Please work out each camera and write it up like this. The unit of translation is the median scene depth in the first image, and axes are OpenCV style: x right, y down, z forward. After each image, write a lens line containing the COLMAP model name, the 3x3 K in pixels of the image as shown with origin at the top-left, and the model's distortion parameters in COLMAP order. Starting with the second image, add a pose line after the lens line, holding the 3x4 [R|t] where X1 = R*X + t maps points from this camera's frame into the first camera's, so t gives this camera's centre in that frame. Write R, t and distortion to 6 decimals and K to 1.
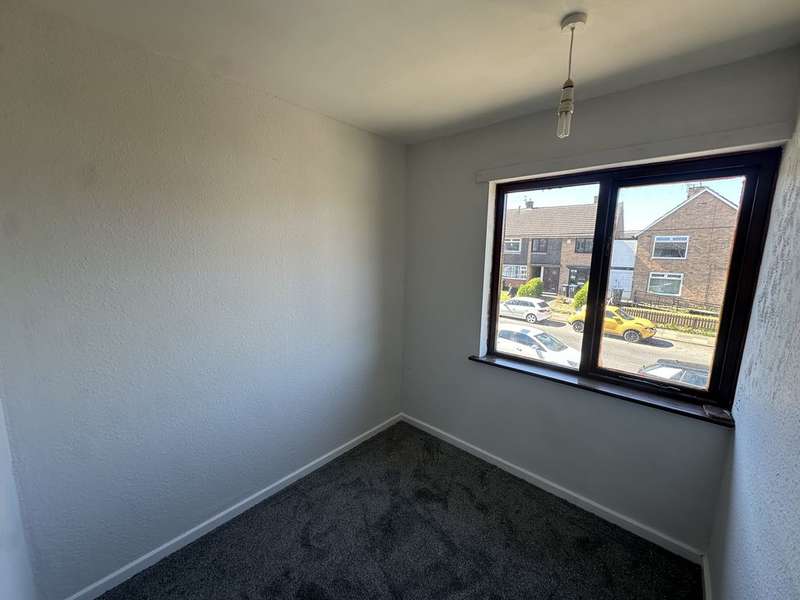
lens RADIAL K [[319.2, 0, 400.0], [0, 319.2, 300.0], [0, 0, 1]] dist [-0.006140, 0.001060]
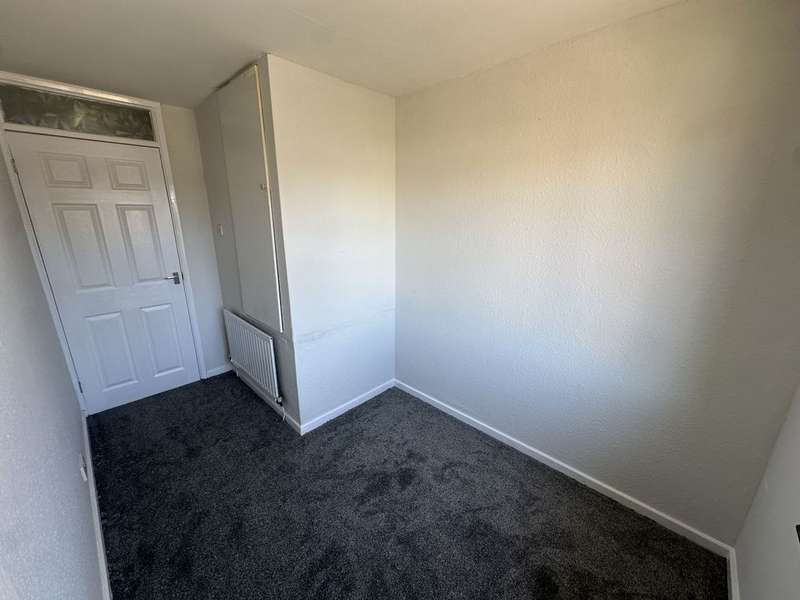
lens RADIAL K [[319.2, 0, 400.0], [0, 319.2, 300.0], [0, 0, 1]] dist [-0.006140, 0.001060]
pose [[-0.042940, 0.258230, -0.965129, 0.948634], [-0.162163, 0.951408, 0.261774, -0.158776], [0.985829, 0.167749, 0.001022, 0.952465]]
